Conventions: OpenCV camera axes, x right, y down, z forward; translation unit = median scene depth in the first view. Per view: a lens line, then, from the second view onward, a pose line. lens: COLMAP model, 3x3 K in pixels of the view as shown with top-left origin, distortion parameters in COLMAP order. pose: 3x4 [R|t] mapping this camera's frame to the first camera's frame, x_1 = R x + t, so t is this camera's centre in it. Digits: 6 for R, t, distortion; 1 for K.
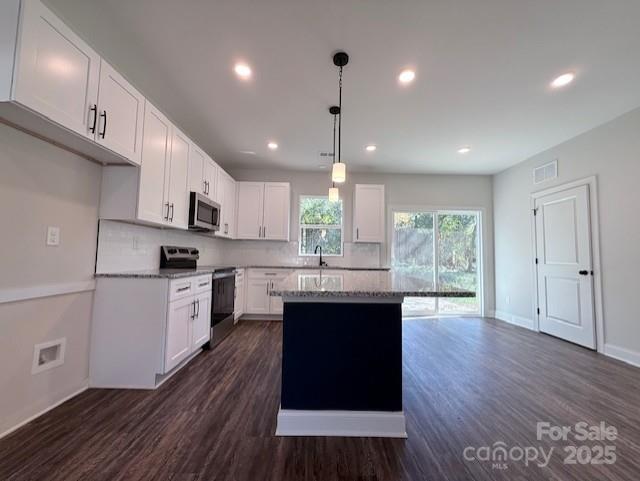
lens RADIAL K [[255.9, 0, 319.5], [0, 255.9, 239.6], [0, 0, 1]] dist [-0.001372, 0.000442]
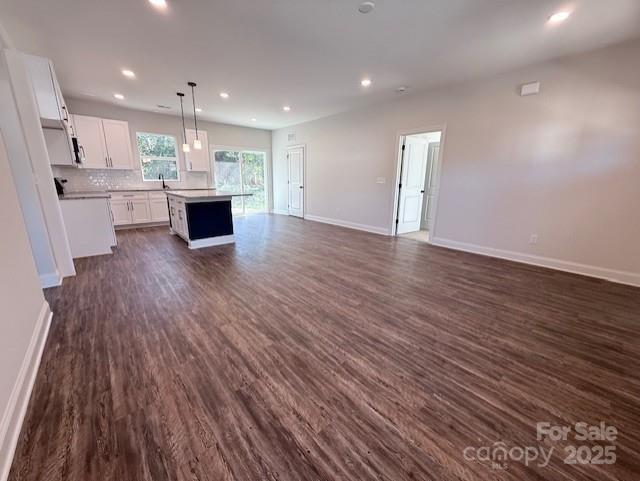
lens RADIAL K [[255.9, 0, 317.6], [0, 255.9, 237.8], [0, 0, 1]] dist [-0.001372, 0.000442]
pose [[0.762112, -0.158954, 0.627629, -0.422646], [-0.036206, 0.957414, 0.286439, -0.106618], [-0.646432, -0.241023, 0.723902, -0.948019]]
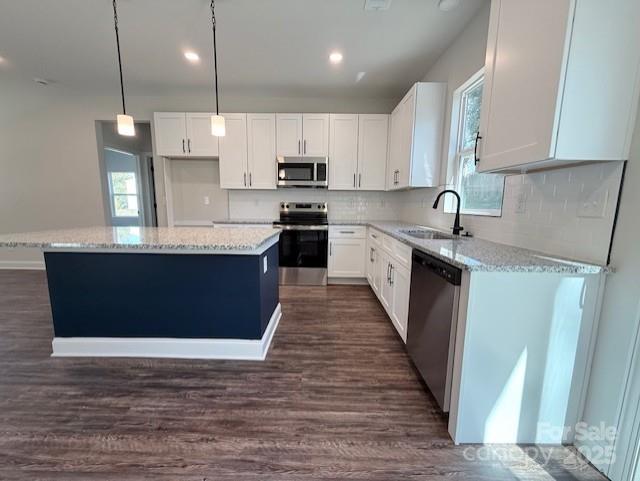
lens RADIAL K [[255.9, 0, 319.4], [0, 255.9, 239.1], [0, 0, 1]] dist [-0.001372, 0.000442]
pose [[-0.018704, 0.119003, -0.992718, 0.722718], [0.051623, 0.991682, 0.117906, 0.063779], [0.998491, -0.049042, -0.024691, 1.150880]]
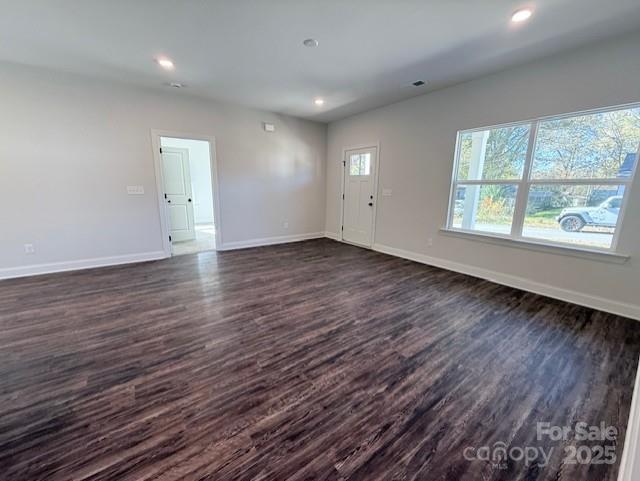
lens RADIAL K [[255.9, 0, 319.3], [0, 255.9, 239.4], [0, 0, 1]] dist [-0.001372, 0.000442]
pose [[-0.587273, -0.194331, 0.785714, -0.540439], [-0.077997, 0.979819, 0.184041, -0.063367], [-0.805622, 0.046799, -0.590578, 0.161036]]
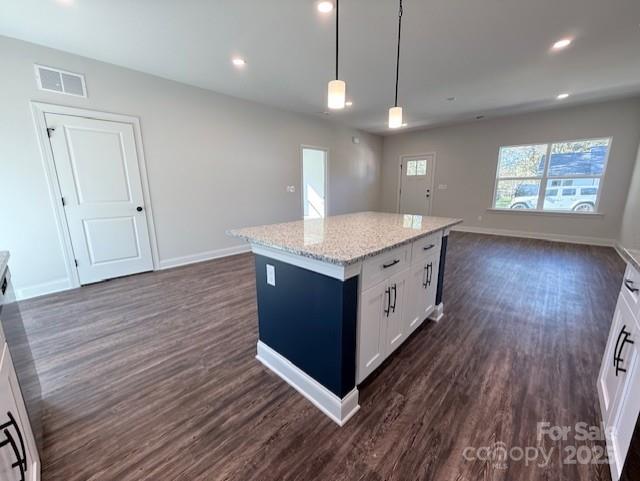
lens RADIAL K [[255.9, 0, 318.8], [0, 255.9, 240.4], [0, 0, 1]] dist [-0.001372, 0.000442]
pose [[-0.725108, -0.156967, 0.670507, -0.295569], [-0.050606, 0.983189, 0.175439, 0.032812], [-0.686773, 0.093281, -0.720862, 1.292598]]
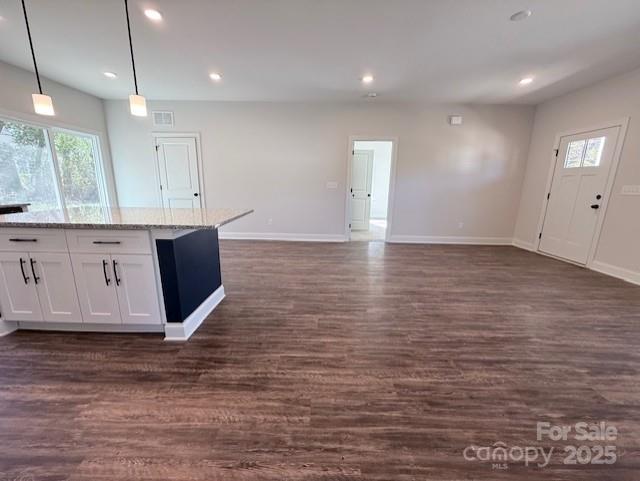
lens RADIAL K [[255.9, 0, 318.5], [0, 255.9, 239.8], [0, 0, 1]] dist [-0.001372, 0.000442]
pose [[0.023155, -0.233516, 0.972077, -0.625997], [-0.079106, 0.968861, 0.234627, -0.035357], [-0.996597, -0.082330, 0.003961, 0.184922]]
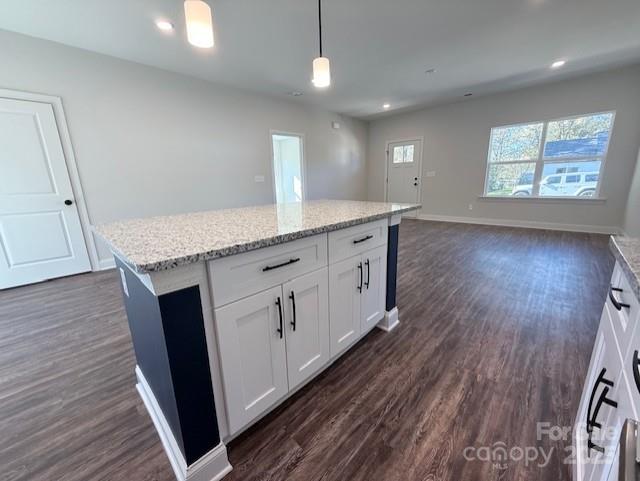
lens RADIAL K [[255.9, 0, 318.8], [0, 255.9, 240.5], [0, 0, 1]] dist [-0.001372, 0.000442]
pose [[-0.719040, -0.158664, 0.676614, -0.340088], [-0.029639, 0.979705, 0.198241, 0.053775], [-0.694336, 0.122489, -0.709150, 1.057837]]
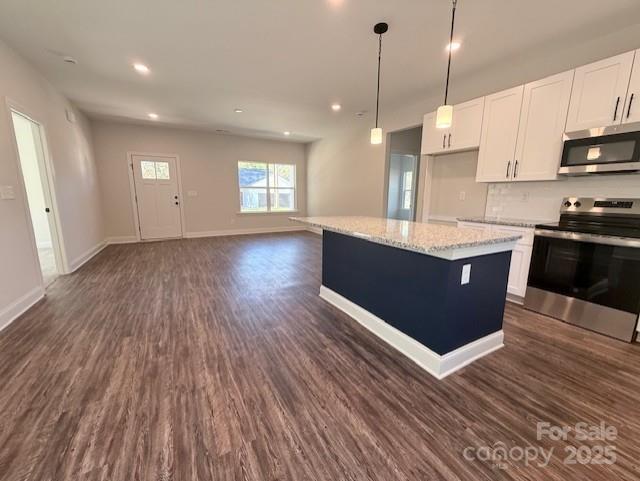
lens RADIAL K [[255.9, 0, 319.3], [0, 255.9, 239.3], [0, 0, 1]] dist [-0.001372, 0.000442]
pose [[-0.873191, 0.057217, -0.484009, 0.618744], [0.004612, 0.994011, 0.109186, 0.063597], [0.487357, 0.093108, -0.868225, 1.302159]]
